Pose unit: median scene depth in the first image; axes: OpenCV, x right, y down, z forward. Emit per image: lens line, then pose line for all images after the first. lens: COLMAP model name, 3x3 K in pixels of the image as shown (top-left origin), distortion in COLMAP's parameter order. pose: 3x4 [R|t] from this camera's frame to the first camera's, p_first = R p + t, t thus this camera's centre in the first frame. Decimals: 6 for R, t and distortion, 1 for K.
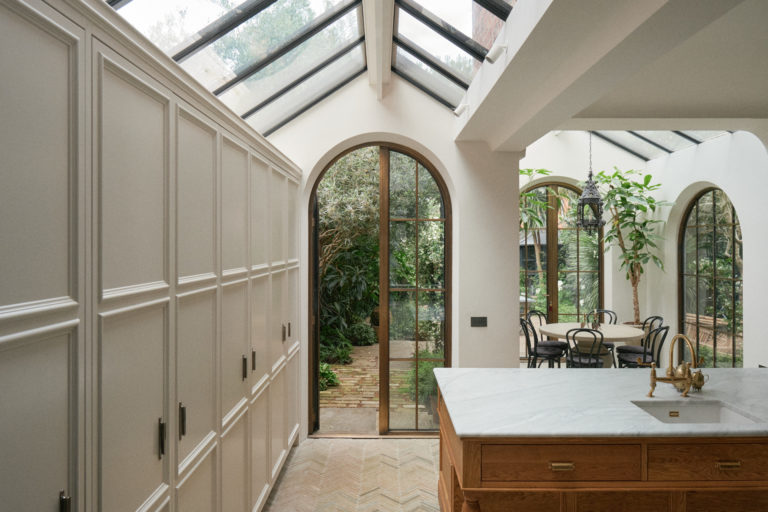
lens RADIAL K [[550.5, 0, 385.9], [0, 550.5, 235.2], [0, 0, 1]] dist [-0.001737, -0.002471]
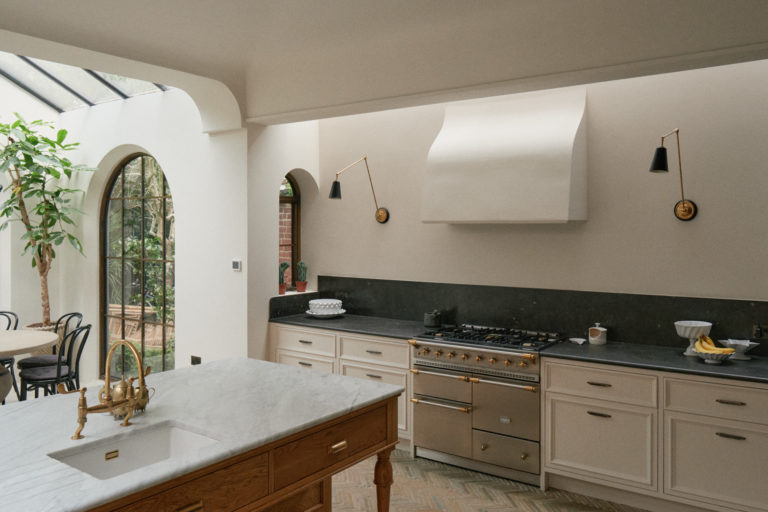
lens RADIAL K [[608.5, 0, 387.4], [0, 608.5, 234.2], [0, 0, 1]] dist [0.003802, -0.006858]
pose [[0.582212, -0.005936, 0.813015, 0.051764], [-0.018617, 0.999614, 0.020631, 0.011063], [-0.812824, -0.027147, 0.581877, 0.141634]]
